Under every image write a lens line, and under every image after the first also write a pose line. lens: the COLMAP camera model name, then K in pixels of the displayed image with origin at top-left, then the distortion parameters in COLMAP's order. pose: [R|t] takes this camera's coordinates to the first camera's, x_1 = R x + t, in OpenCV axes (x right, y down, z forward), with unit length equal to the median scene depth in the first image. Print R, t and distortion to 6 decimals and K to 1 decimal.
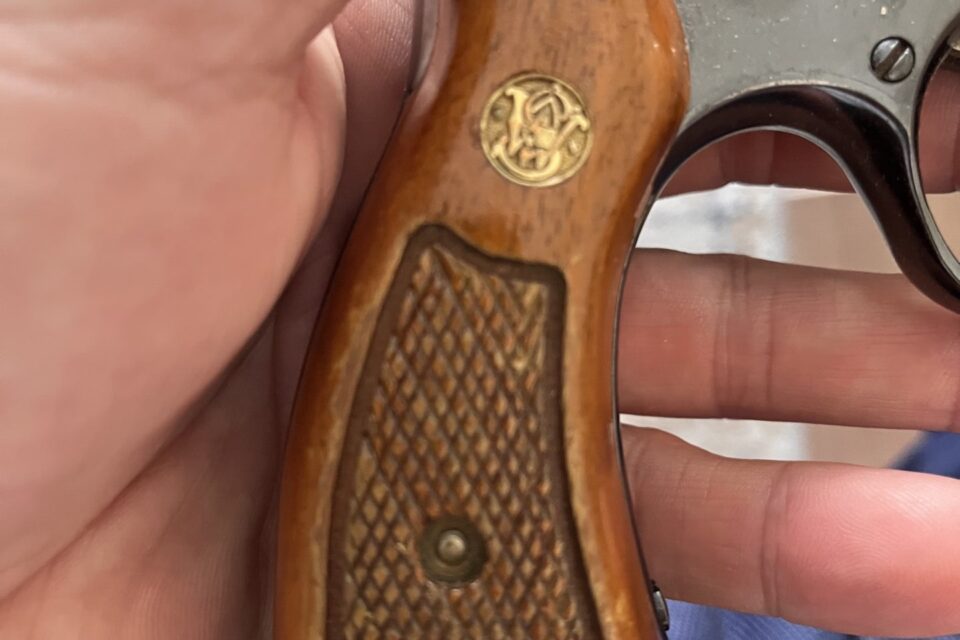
lens RADIAL K [[718.8, 0, 480.2], [0, 718.8, 320.5], [0, 0, 1]] dist [0.001986, -0.001754]
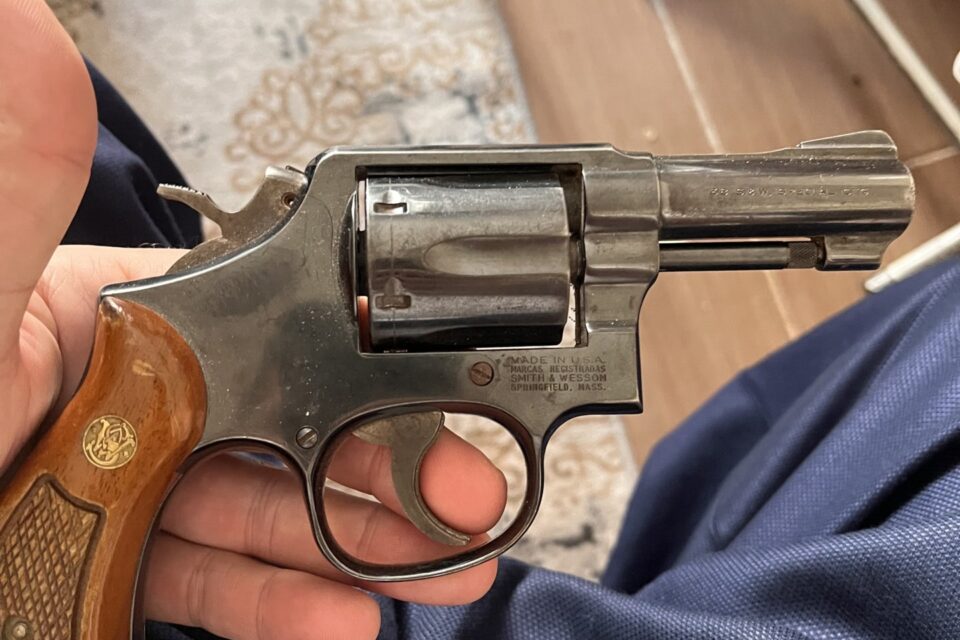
lens RADIAL K [[718.8, 0, 479.9], [0, 718.8, 319.4], [0, 0, 1]] dist [0.001986, -0.001754]
pose [[0.972574, 0.225175, 0.058269, 0.931405], [-0.220824, 0.972599, -0.072722, -0.701451], [-0.073047, 0.057860, 0.995649, -1.200284]]
